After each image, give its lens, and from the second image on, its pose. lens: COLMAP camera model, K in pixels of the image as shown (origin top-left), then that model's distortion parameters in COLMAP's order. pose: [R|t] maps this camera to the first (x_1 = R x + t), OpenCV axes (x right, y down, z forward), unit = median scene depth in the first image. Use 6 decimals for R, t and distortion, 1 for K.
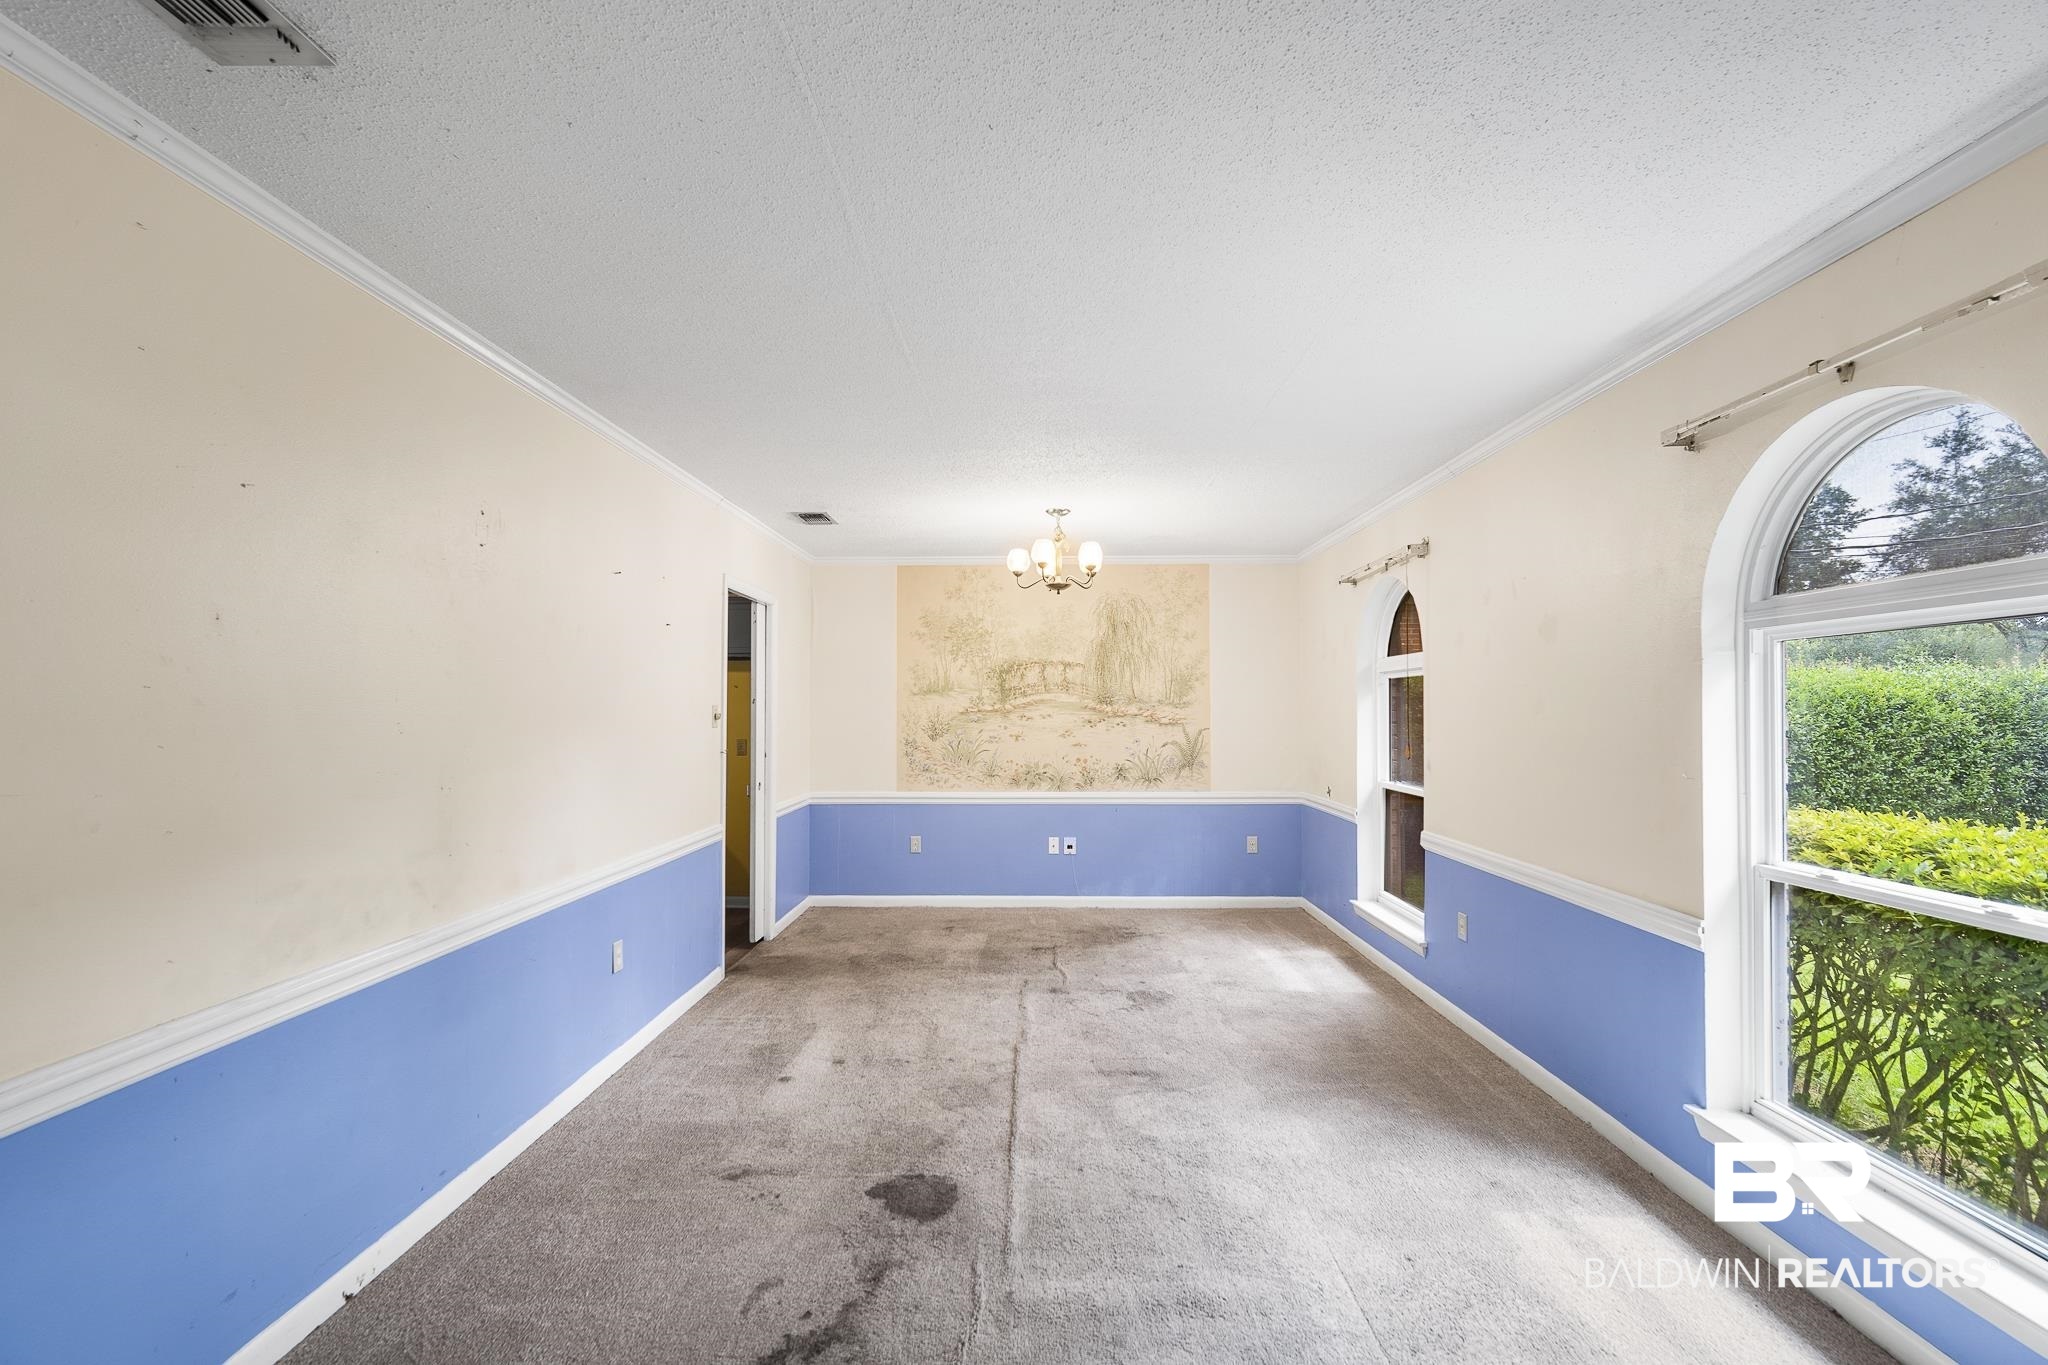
lens RADIAL K [[921.8, 0, 1022.8], [0, 921.8, 694.9], [0, 0, 1]] dist [-0.000635, -0.000081]
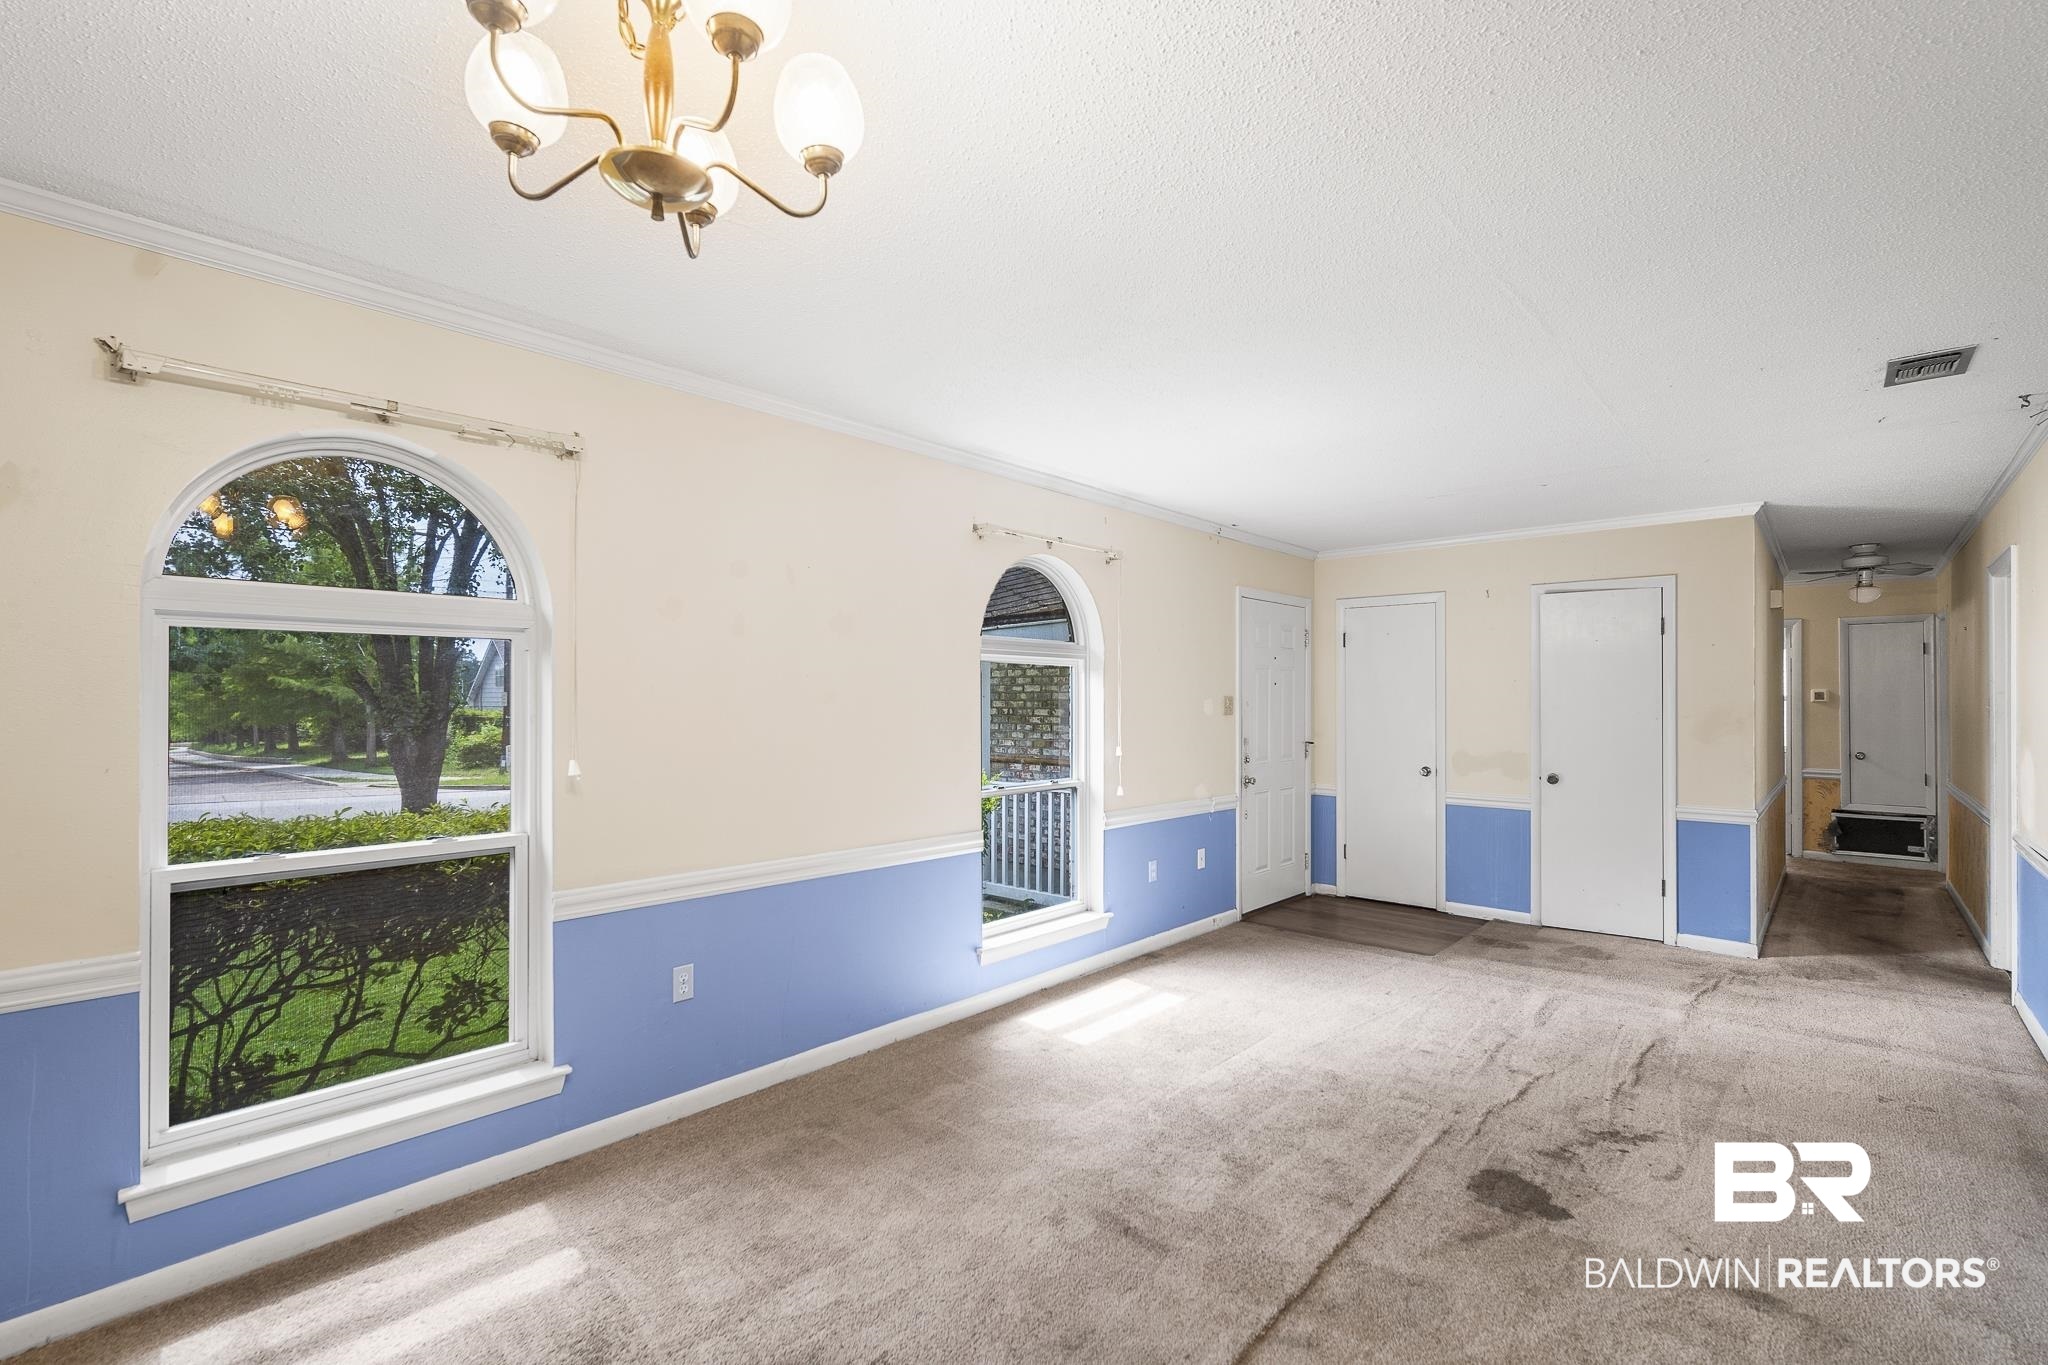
lens RADIAL K [[921.8, 0, 1022.8], [0, 921.8, 694.9], [0, 0, 1]] dist [-0.000635, -0.000081]
pose [[-0.763299, -0.005305, 0.646024, -0.310953], [-0.021102, 0.999637, -0.016725, 0.028131], [-0.645701, -0.026399, -0.763134, 1.878482]]
